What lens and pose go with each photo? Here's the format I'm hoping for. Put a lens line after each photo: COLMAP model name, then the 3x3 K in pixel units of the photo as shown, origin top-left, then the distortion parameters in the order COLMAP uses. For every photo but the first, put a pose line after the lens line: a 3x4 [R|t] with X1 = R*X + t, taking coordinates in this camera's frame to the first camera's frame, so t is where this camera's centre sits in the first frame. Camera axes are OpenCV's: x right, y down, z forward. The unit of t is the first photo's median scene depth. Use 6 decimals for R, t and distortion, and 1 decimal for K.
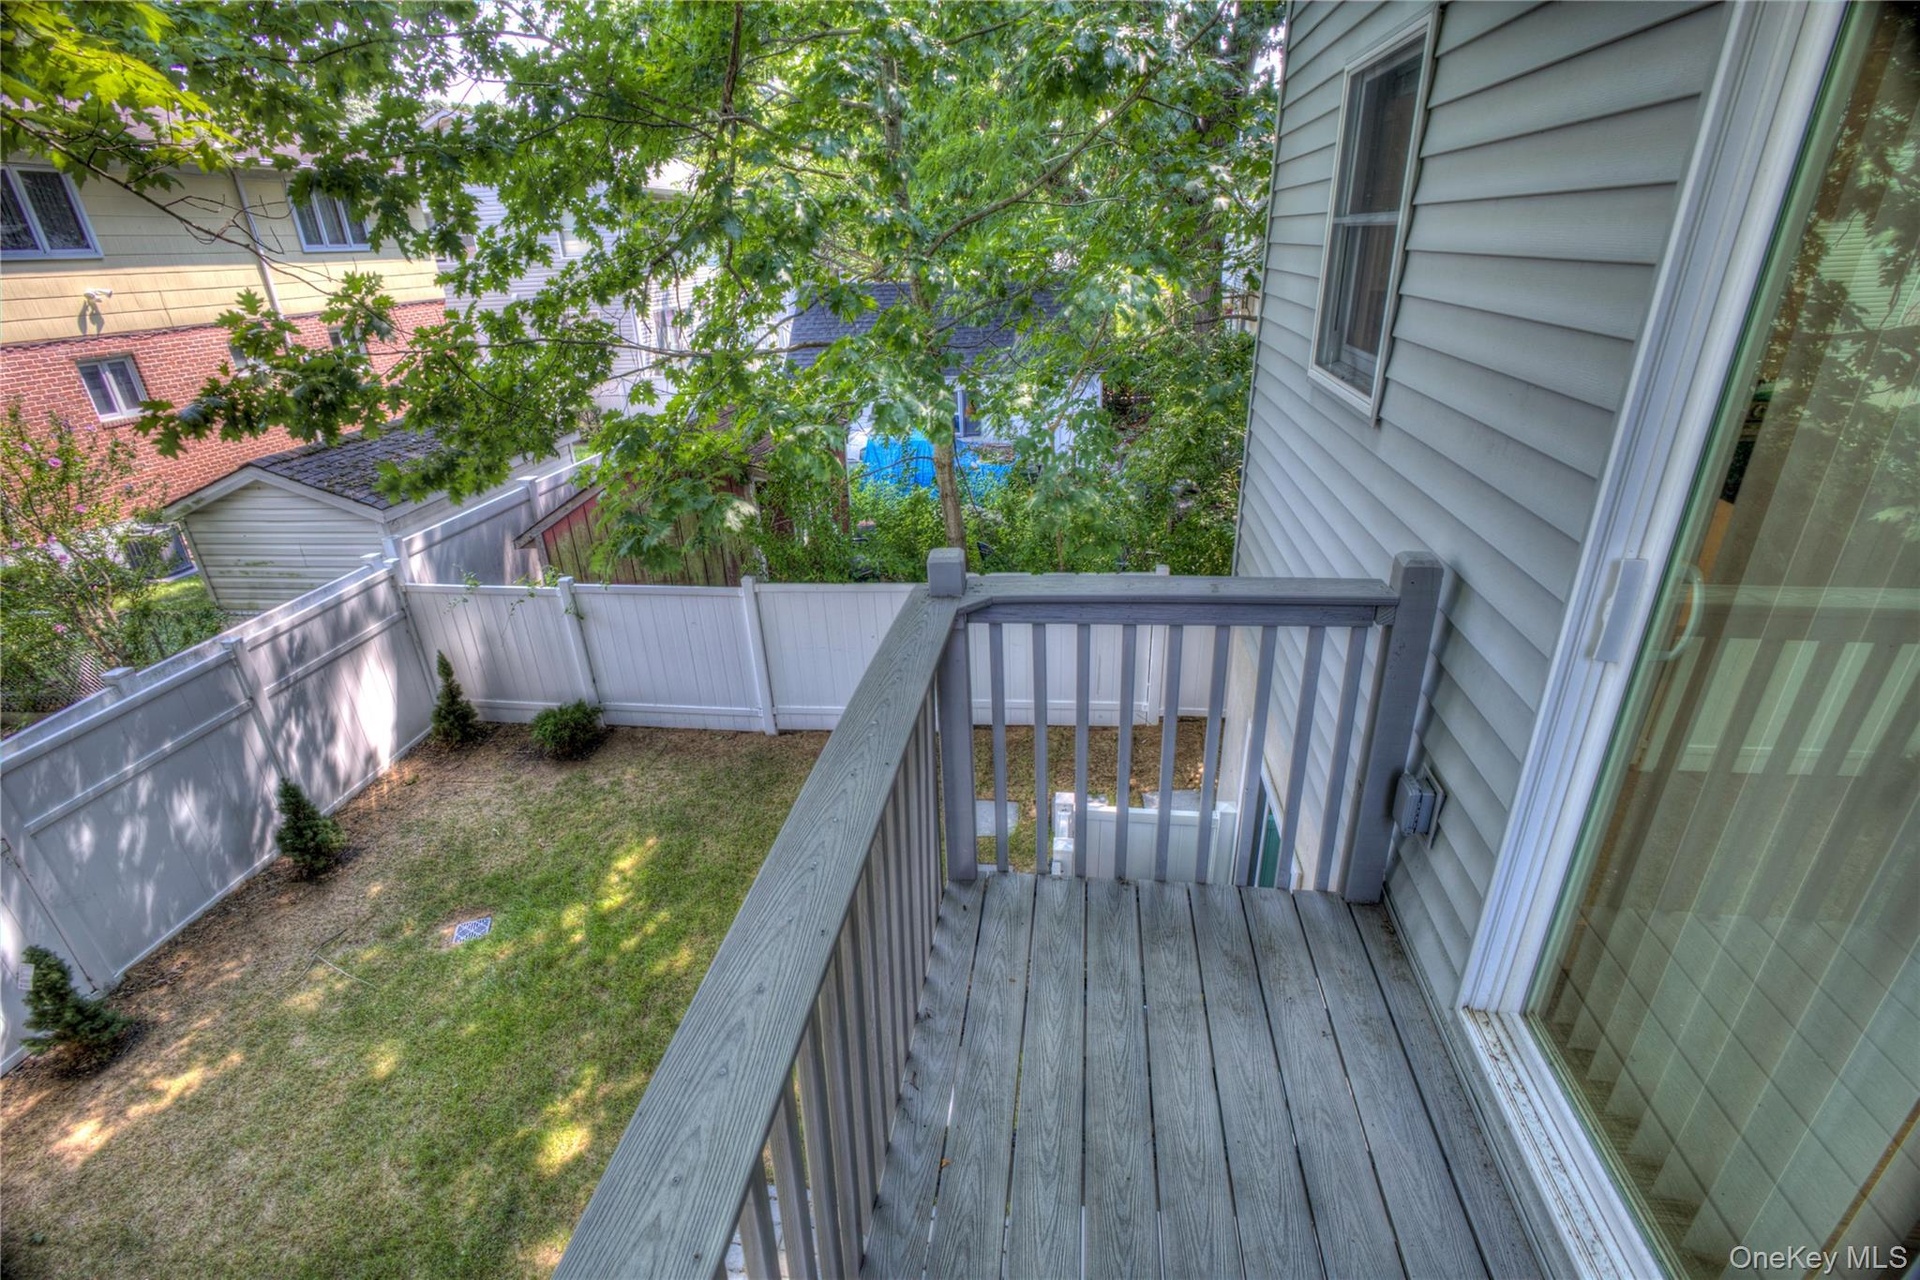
lens RADIAL K [[881.4, 0, 955.7], [0, 881.4, 639.1], [0, 0, 1]] dist [-0.017100, 0.006033]
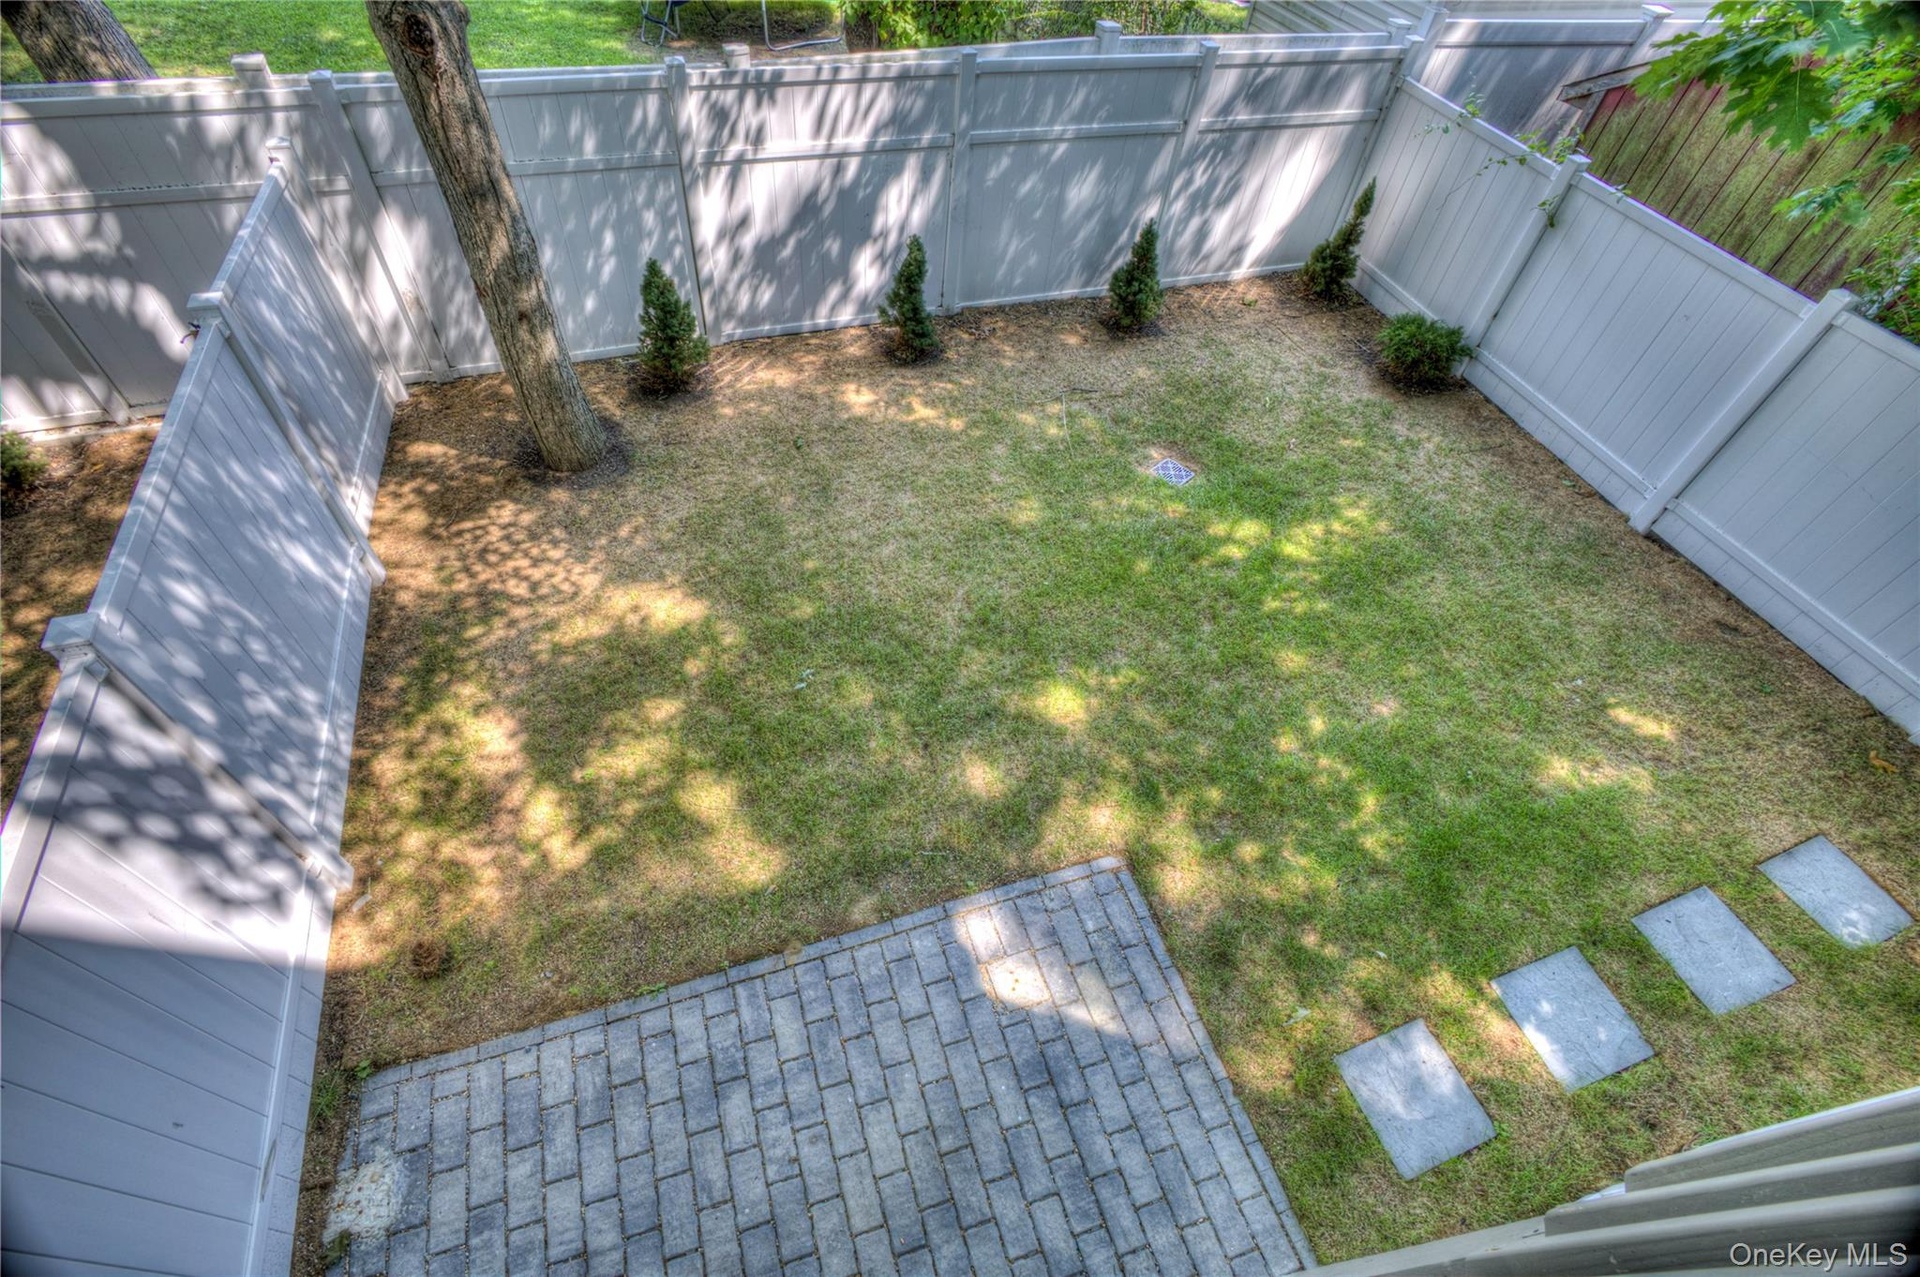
lens RADIAL K [[881.4, 0, 955.7], [0, 881.4, 637.6], [0, 0, 1]] dist [-0.017100, 0.006033]
pose [[0.452687, 0.724550, -0.519713, -0.040164], [-0.457025, 0.689010, 0.562489, 0.029844], [0.765639, -0.017110, 0.643043, 0.186592]]
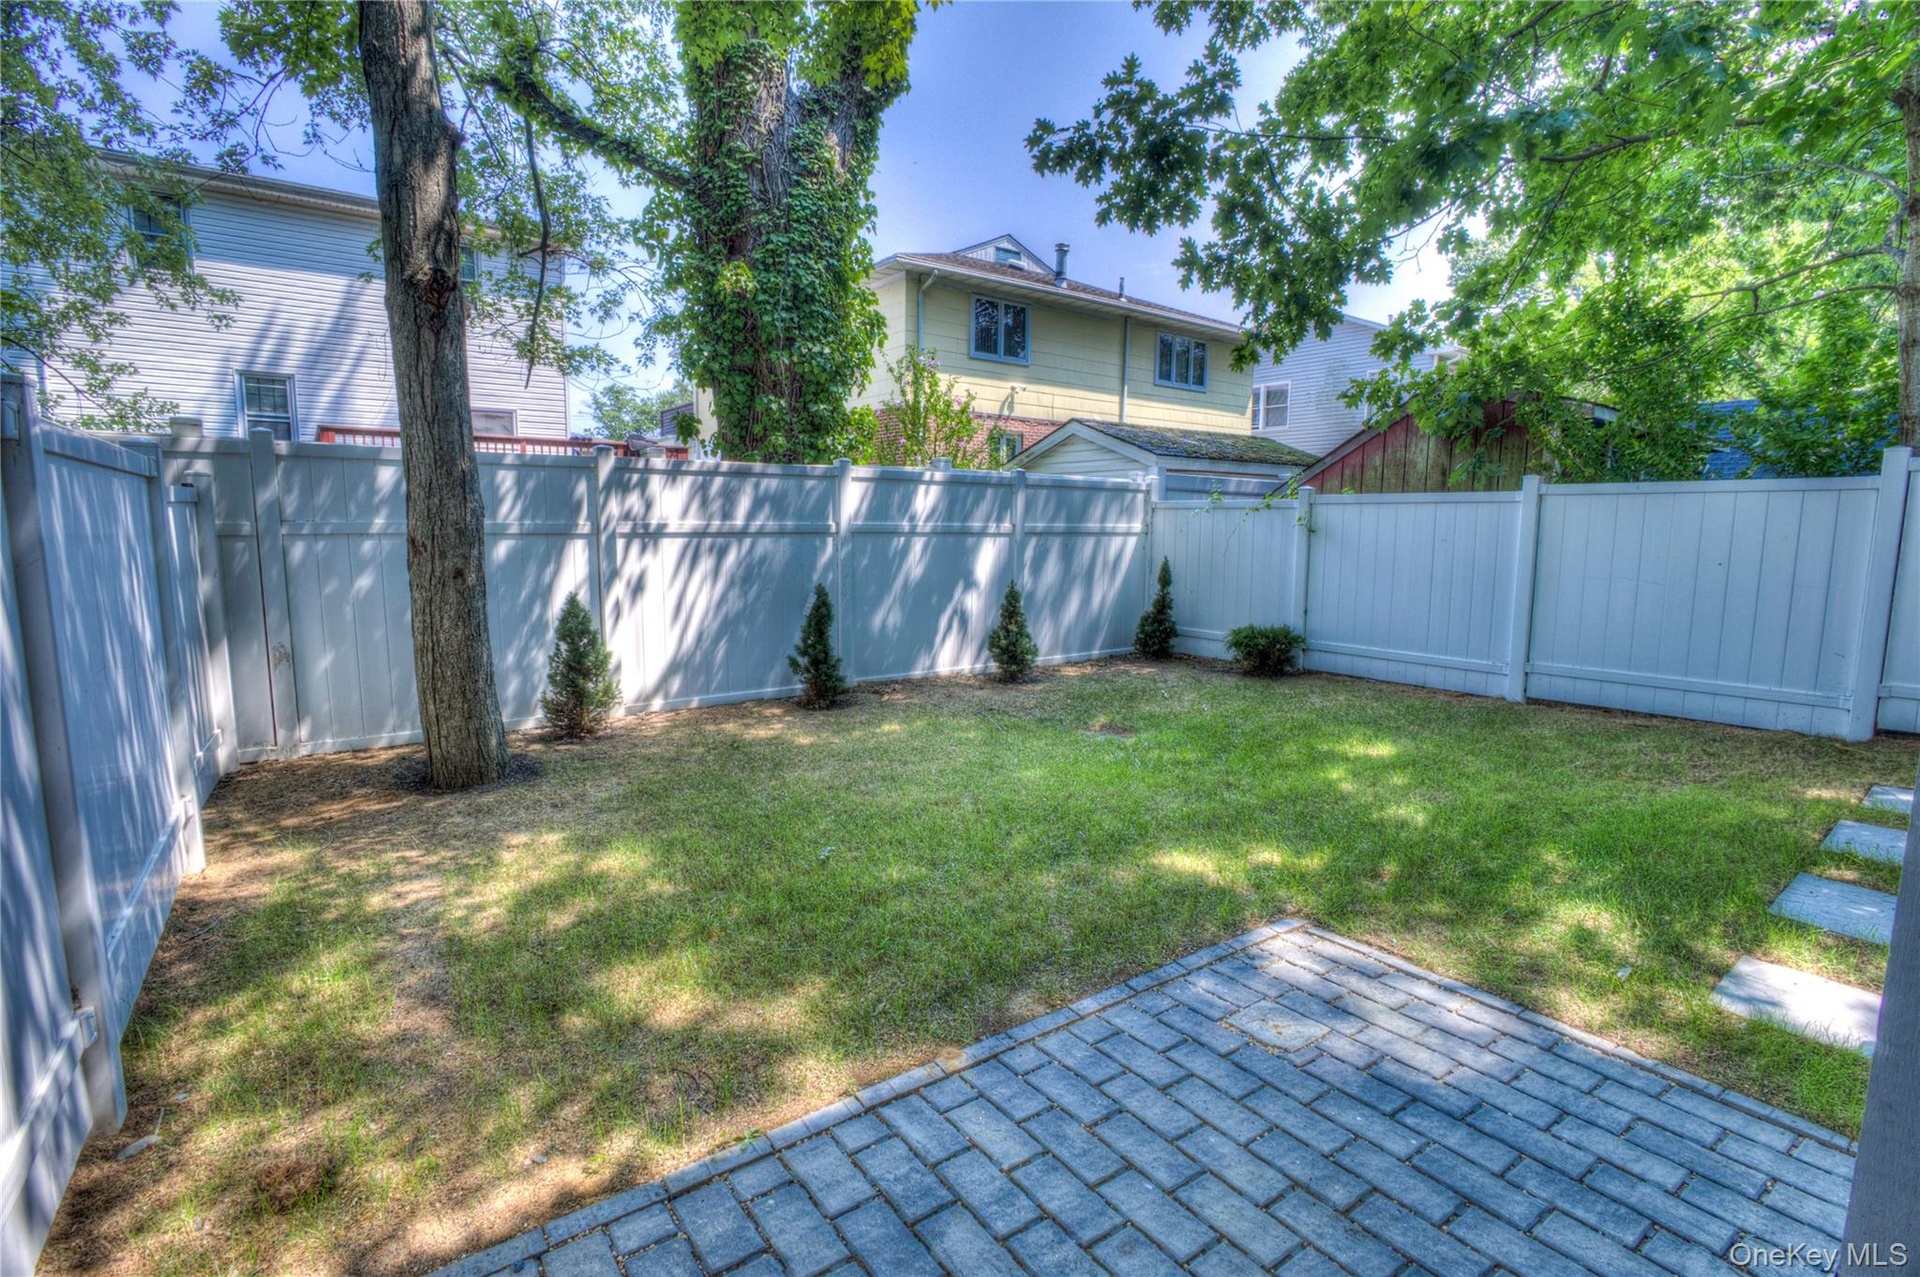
lens RADIAL K [[912.7, 0, 960.3], [0, 912.7, 637.9], [0, 0, 1]] dist [-0.020843, 0.009530]
pose [[0.698173, 0.134515, -0.703178, -0.005566], [-0.332538, 0.930740, -0.152125, 0.358831], [0.634013, 0.340043, 0.694549, 0.163998]]
